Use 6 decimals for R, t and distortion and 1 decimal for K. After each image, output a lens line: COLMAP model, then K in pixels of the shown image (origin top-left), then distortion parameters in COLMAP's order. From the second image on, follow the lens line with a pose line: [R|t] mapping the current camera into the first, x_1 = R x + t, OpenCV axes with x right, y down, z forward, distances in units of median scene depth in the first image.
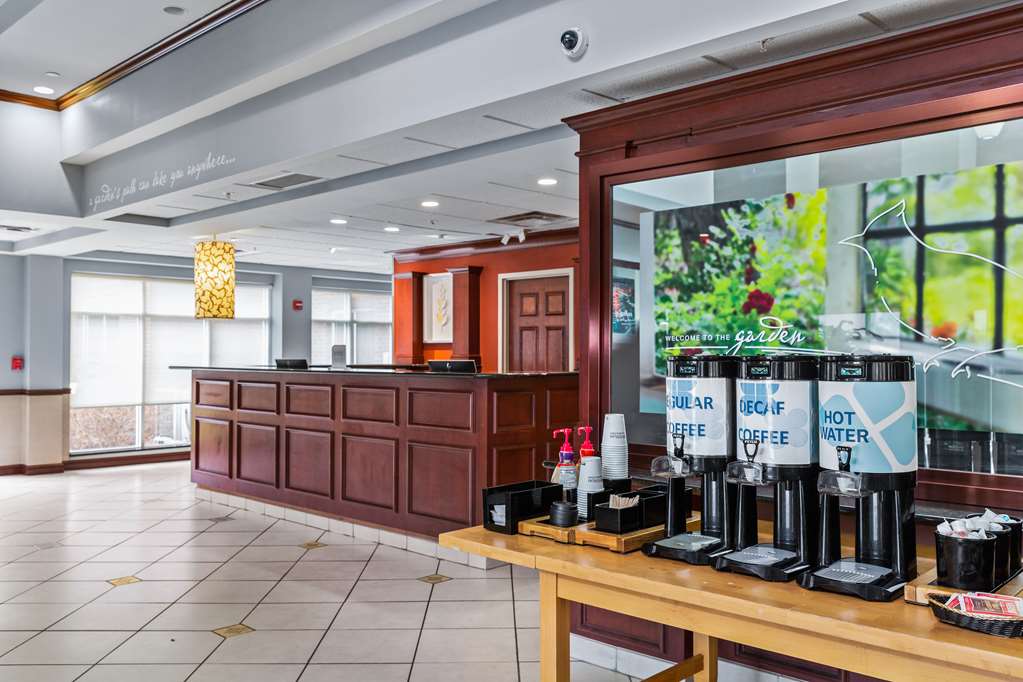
lens RADIAL K [[878.8, 0, 519.4], [0, 878.8, 361.7], [0, 0, 1]] dist [0.001415, 0.029555]
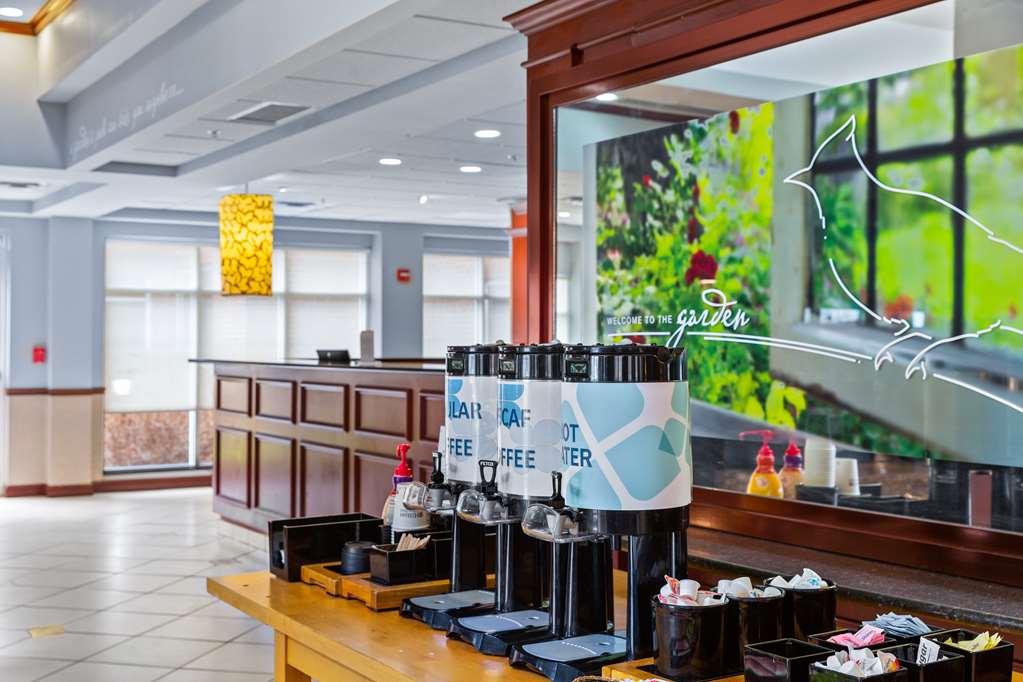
lens RADIAL K [[1290.3, 0, 514.5], [0, 1290.3, 341.1], [0, 0, 1]] dist [0.031533, 0.000000]
pose [[0.966400, -0.001168, -0.257039, 0.198187], [-0.001238, 0.999957, -0.009198, -0.000421], [0.257038, 0.009207, 0.966357, -0.012330]]
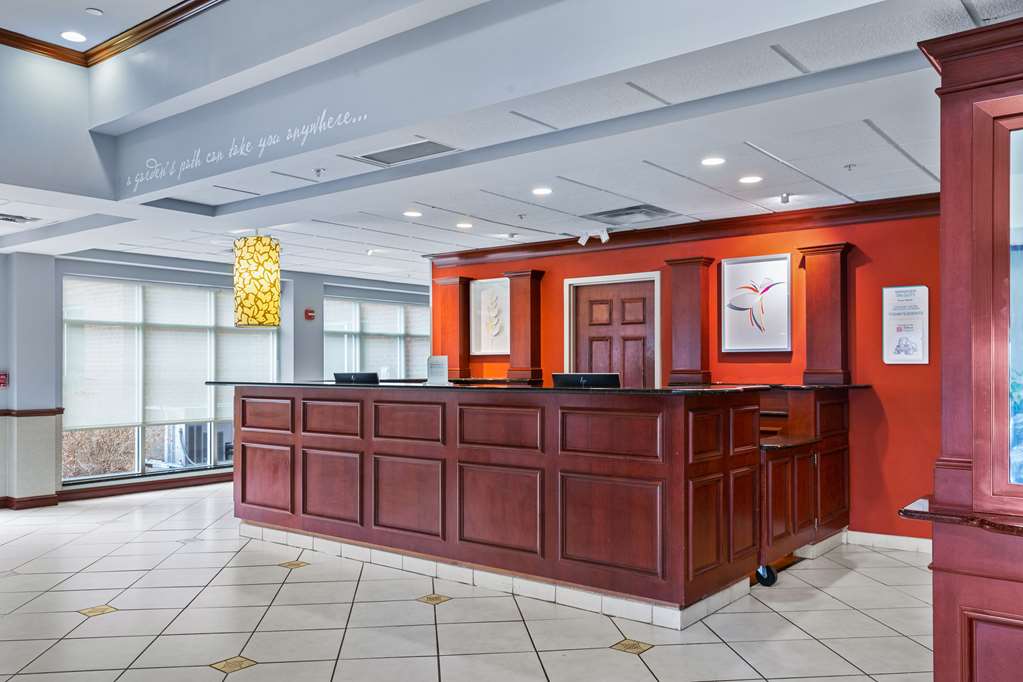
lens RADIAL K [[822.0, 0, 520.7], [0, 822.0, 384.4], [0, 0, 1]] dist [0.039065, -0.027291]
pose [[0.994991, -0.005805, 0.099800, -0.211390], [0.004555, 0.999908, 0.012750, -0.001512], [-0.099865, -0.012232, 0.994926, 0.206665]]
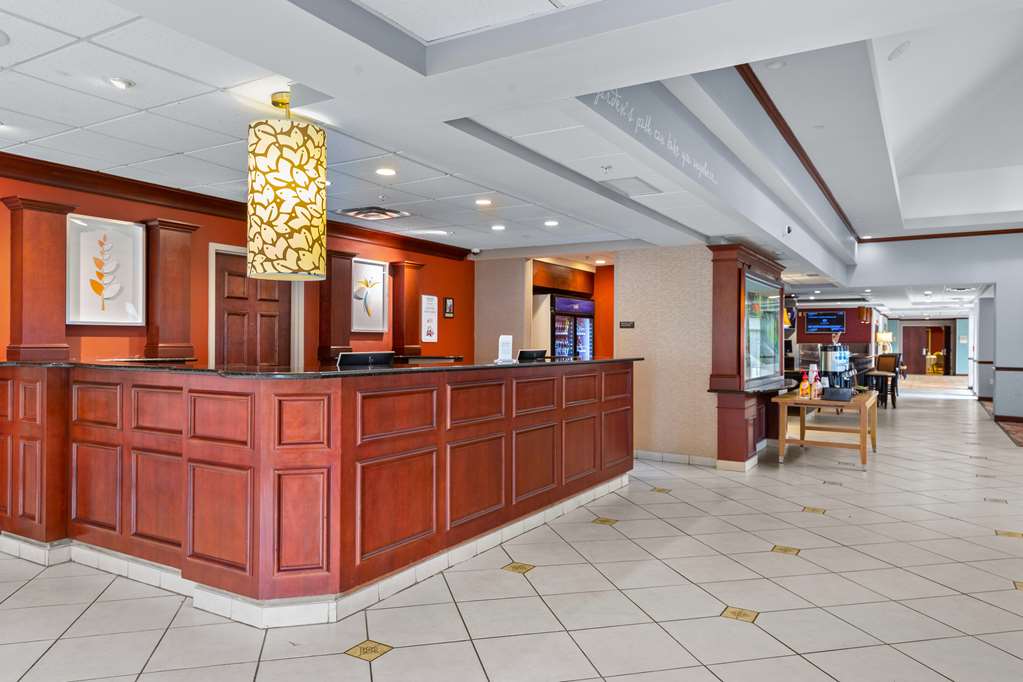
lens RADIAL K [[702.2, 0, 511.5], [0, 702.2, 337.1], [0, 0, 1]] dist [-0.001970, -0.000253]
pose [[-0.227227, -0.006193, 0.973822, -0.926851], [-0.011297, 0.999929, 0.003723, -0.026286], [-0.973776, -0.010156, -0.227281, 1.183300]]
